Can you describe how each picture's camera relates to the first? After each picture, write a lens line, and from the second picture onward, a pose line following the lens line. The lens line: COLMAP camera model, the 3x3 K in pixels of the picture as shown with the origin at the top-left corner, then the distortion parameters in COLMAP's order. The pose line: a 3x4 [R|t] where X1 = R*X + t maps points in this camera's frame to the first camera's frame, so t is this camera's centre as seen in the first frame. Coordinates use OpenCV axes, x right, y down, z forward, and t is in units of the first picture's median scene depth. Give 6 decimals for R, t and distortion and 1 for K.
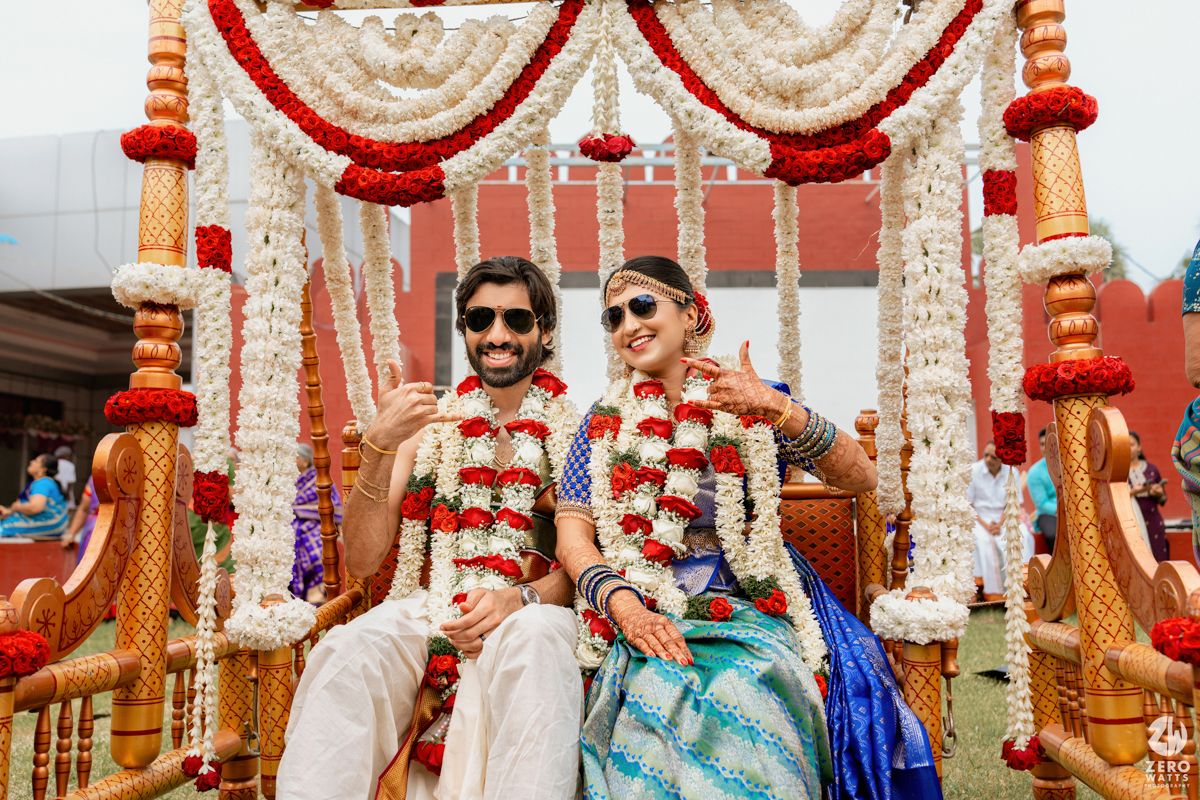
lens RADIAL K [[1136.5, 0, 600.0], [0, 1136.5, 400.0], [0, 0, 1]] dist [0.006302, 0.006126]
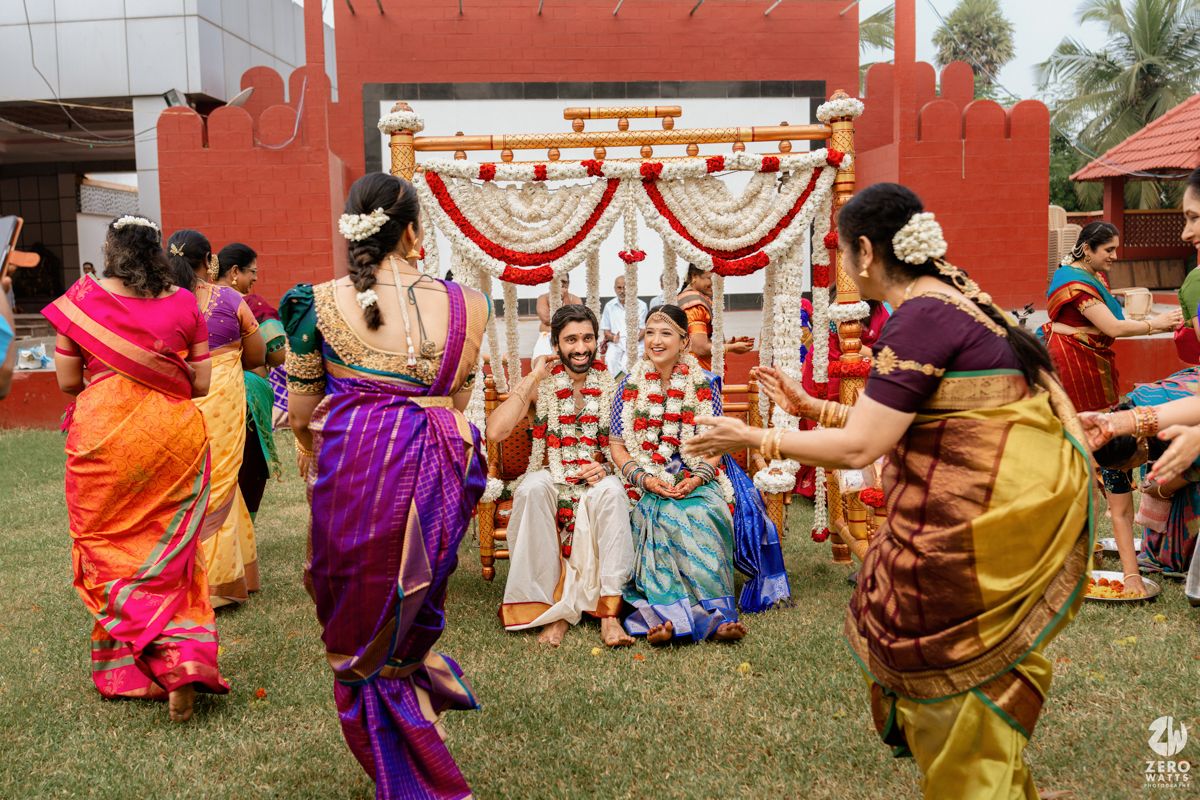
lens RADIAL K [[1136.5, 0, 600.0], [0, 1136.5, 400.0], [0, 0, 1]] dist [0.006302, 0.006126]
pose [[0.995871, -0.020612, 0.088410, -0.236551], [0.002079, 0.978805, 0.204783, -0.387095], [-0.090757, -0.203753, 0.974807, -1.026336]]
